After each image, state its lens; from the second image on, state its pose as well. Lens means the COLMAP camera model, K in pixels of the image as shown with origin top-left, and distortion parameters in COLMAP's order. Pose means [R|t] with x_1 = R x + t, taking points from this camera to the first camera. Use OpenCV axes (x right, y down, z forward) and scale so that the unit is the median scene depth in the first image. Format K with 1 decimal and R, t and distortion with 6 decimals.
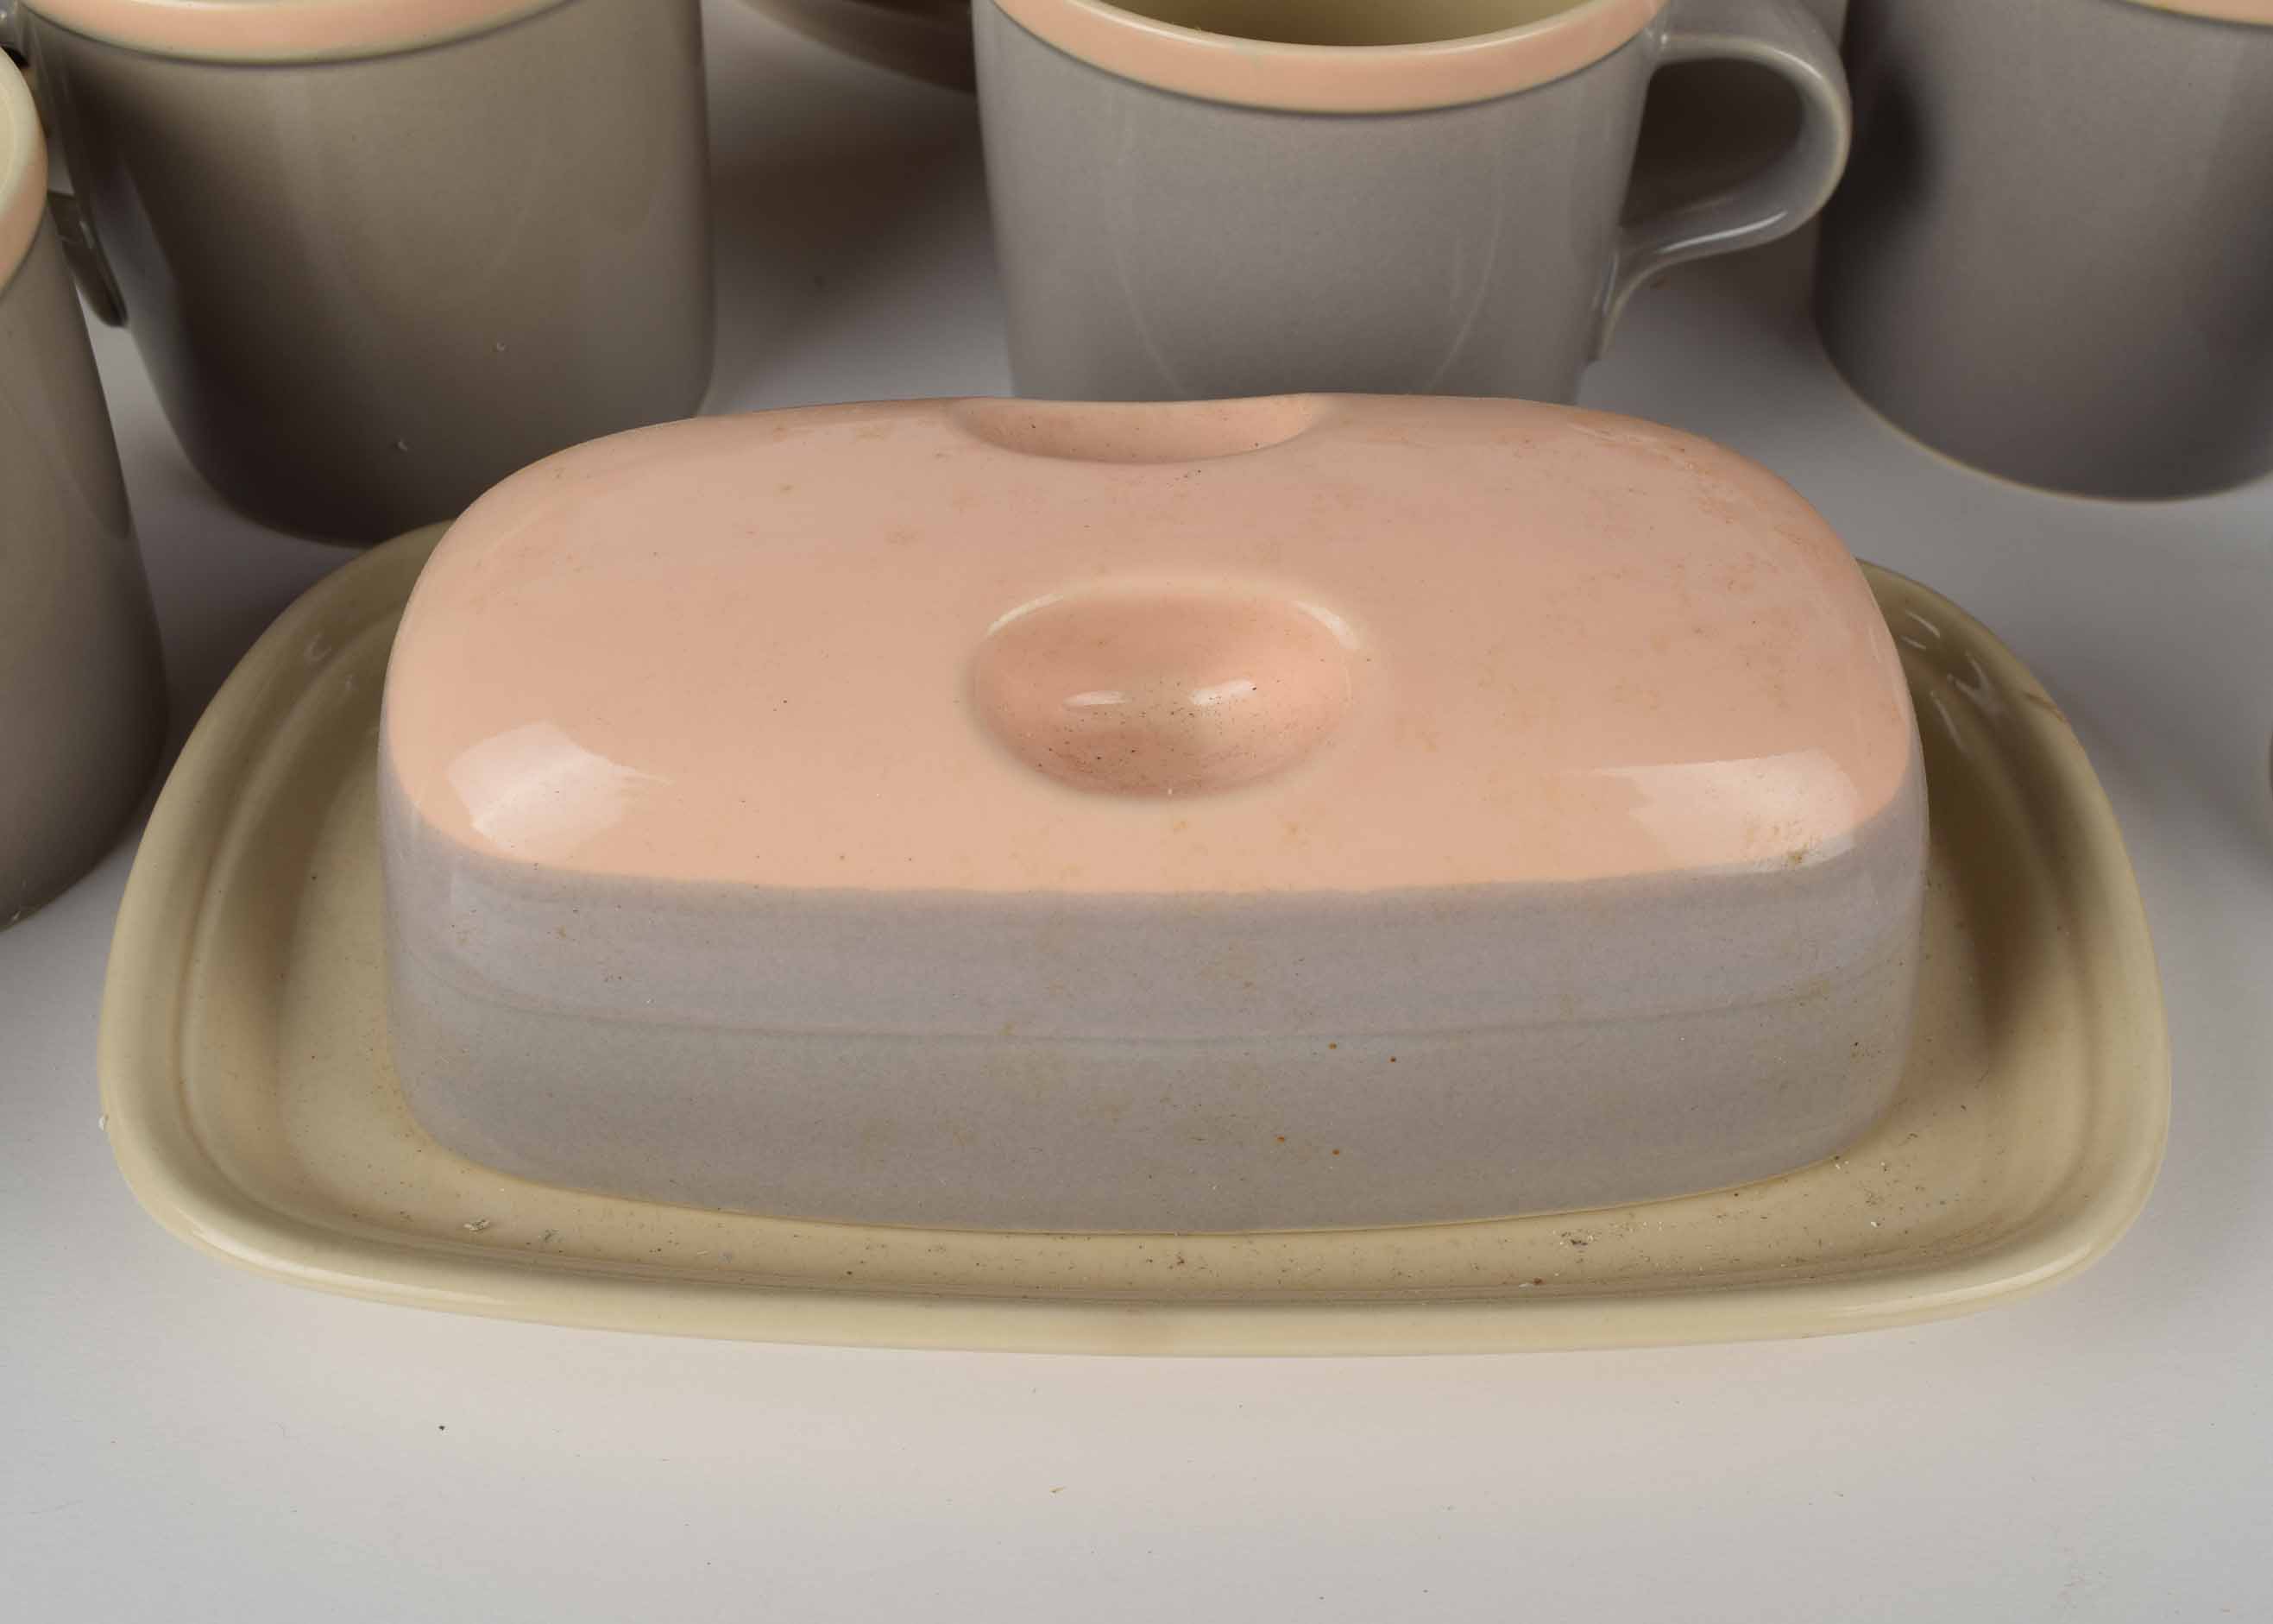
lens RADIAL K [[2700.5, 0, 1136.5], [0, 2700.5, 812.0], [0, 0, 1]] dist [-0.017666, -0.024632]
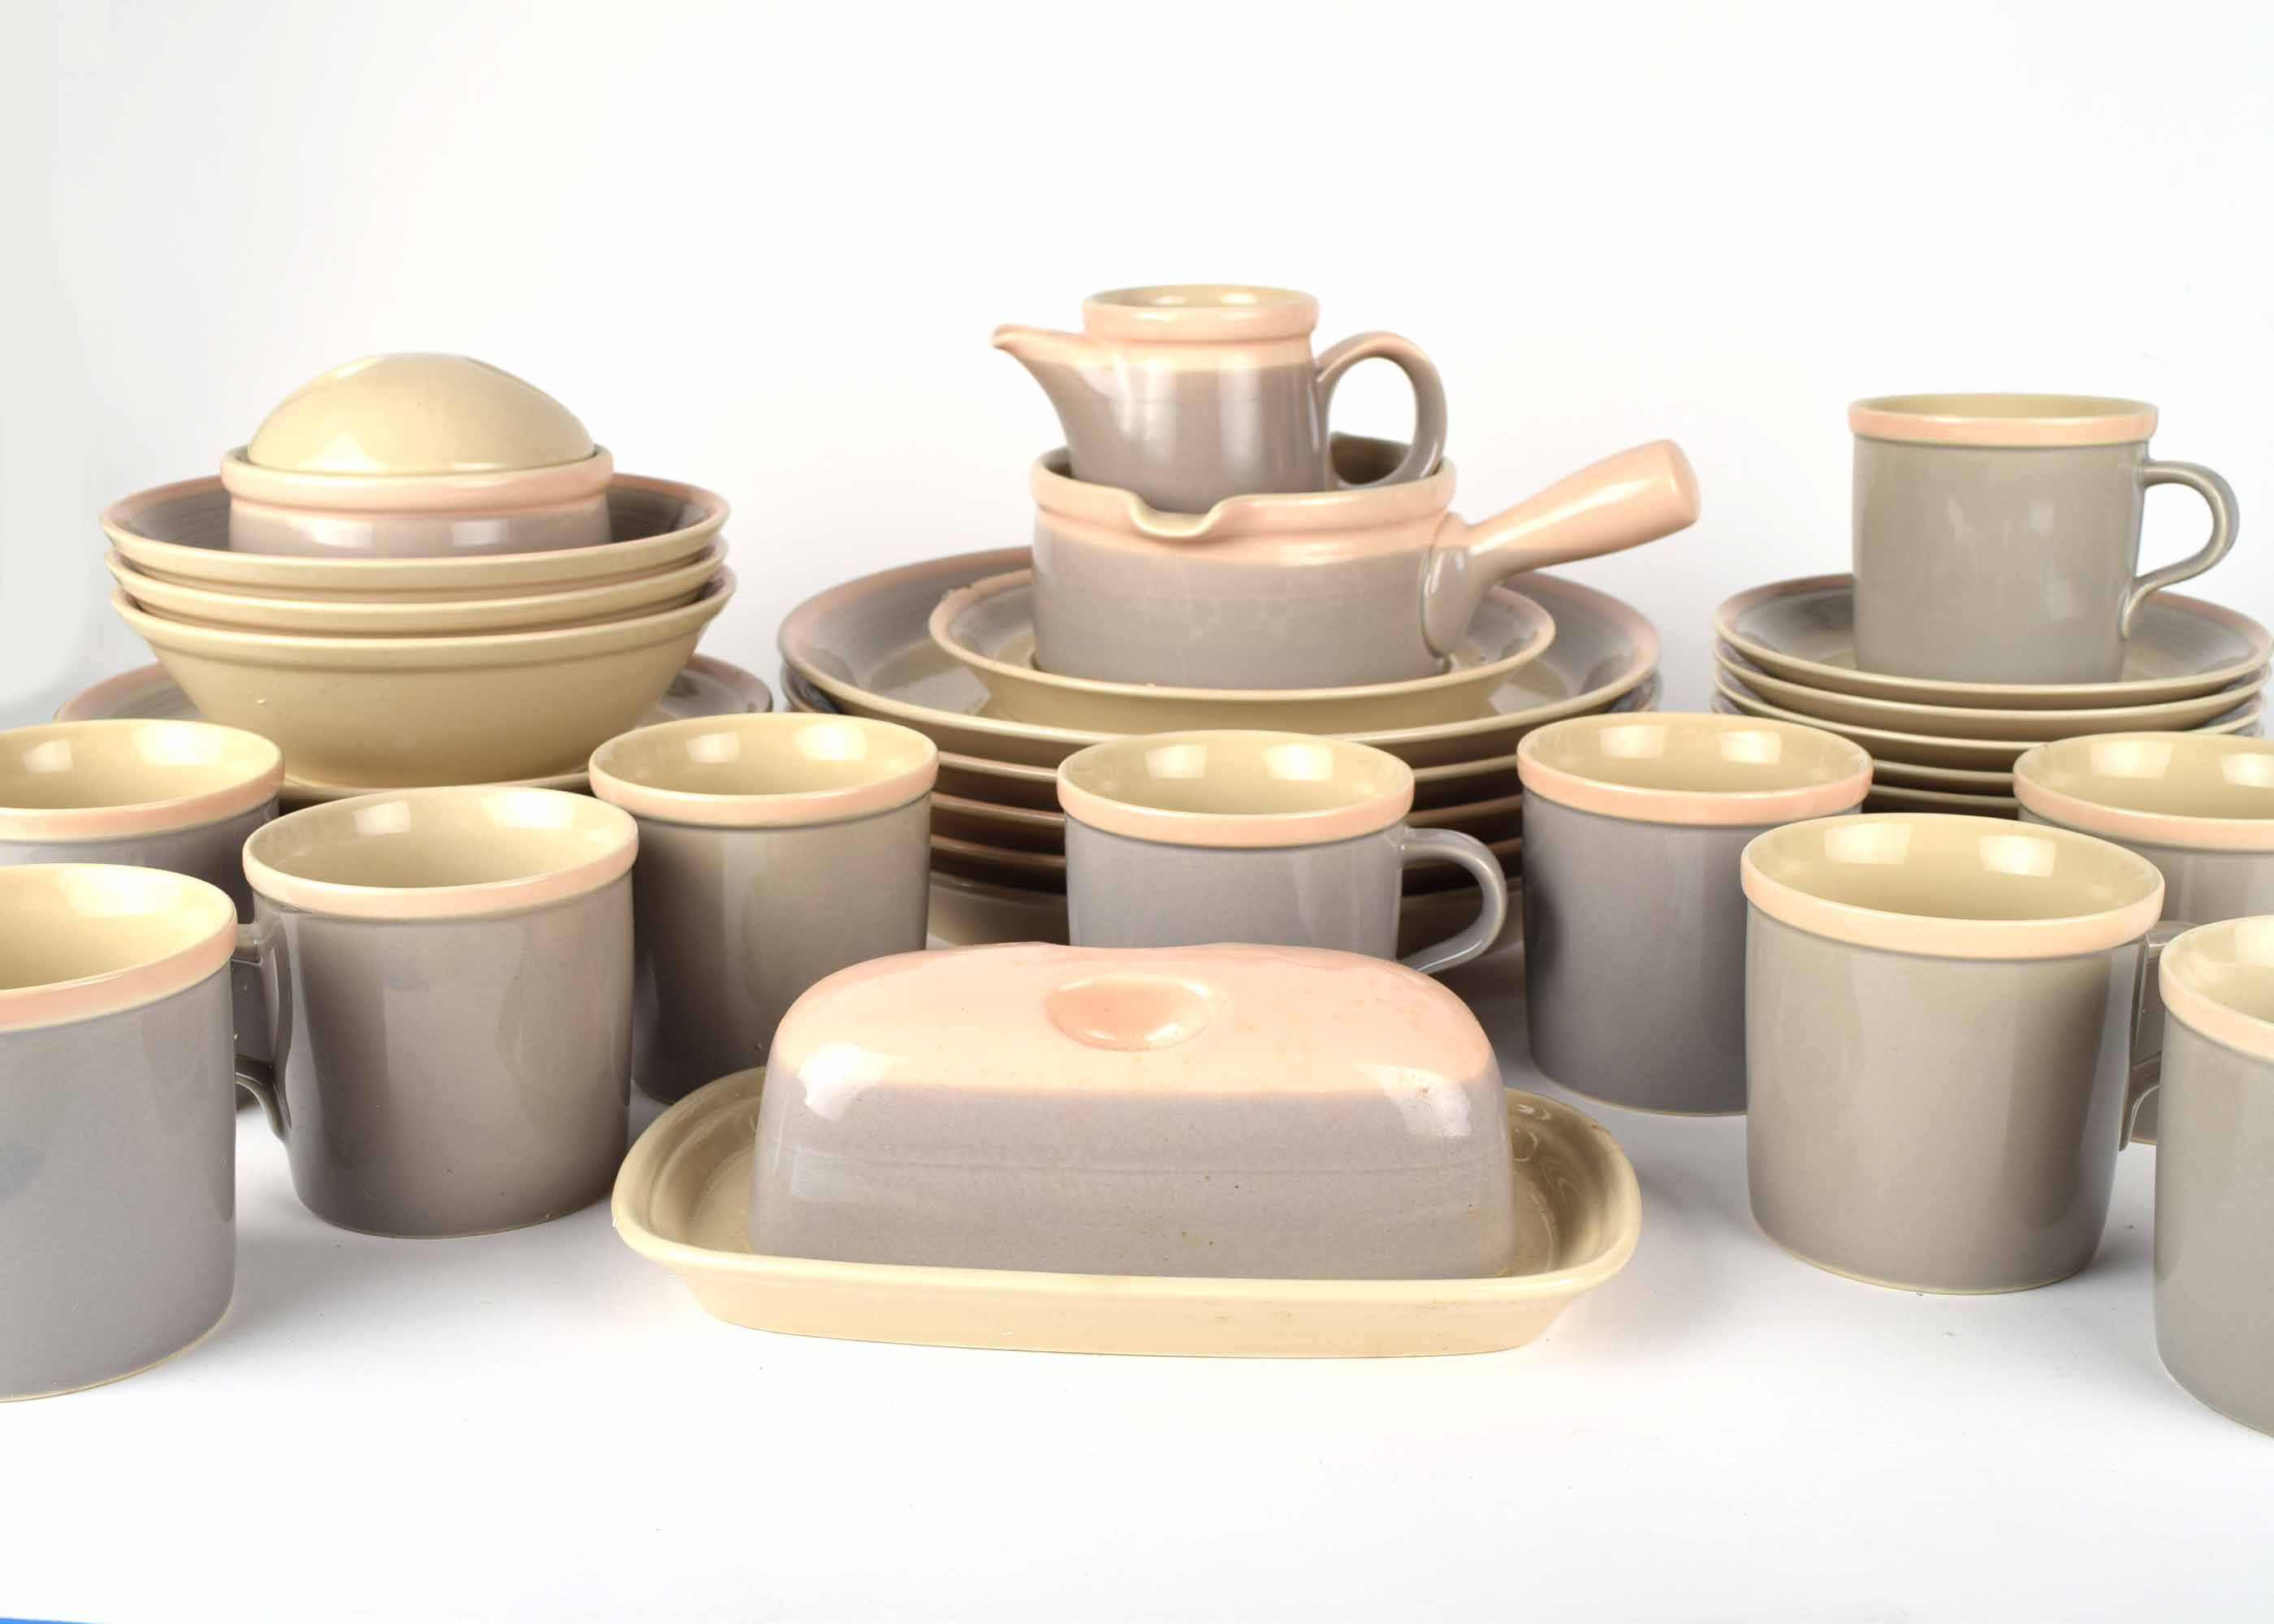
lens RADIAL K [[2701.5, 0, 1137.0], [0, 2701.5, 812.0], [0, 0, 1]] dist [-0.017666, -0.024632]
pose [[0.998552, 0.012416, -0.052345, 0.123713], [-0.037318, 0.860702, -0.507740, 0.903743], [0.038749, 0.508958, 0.859919, -0.952874]]
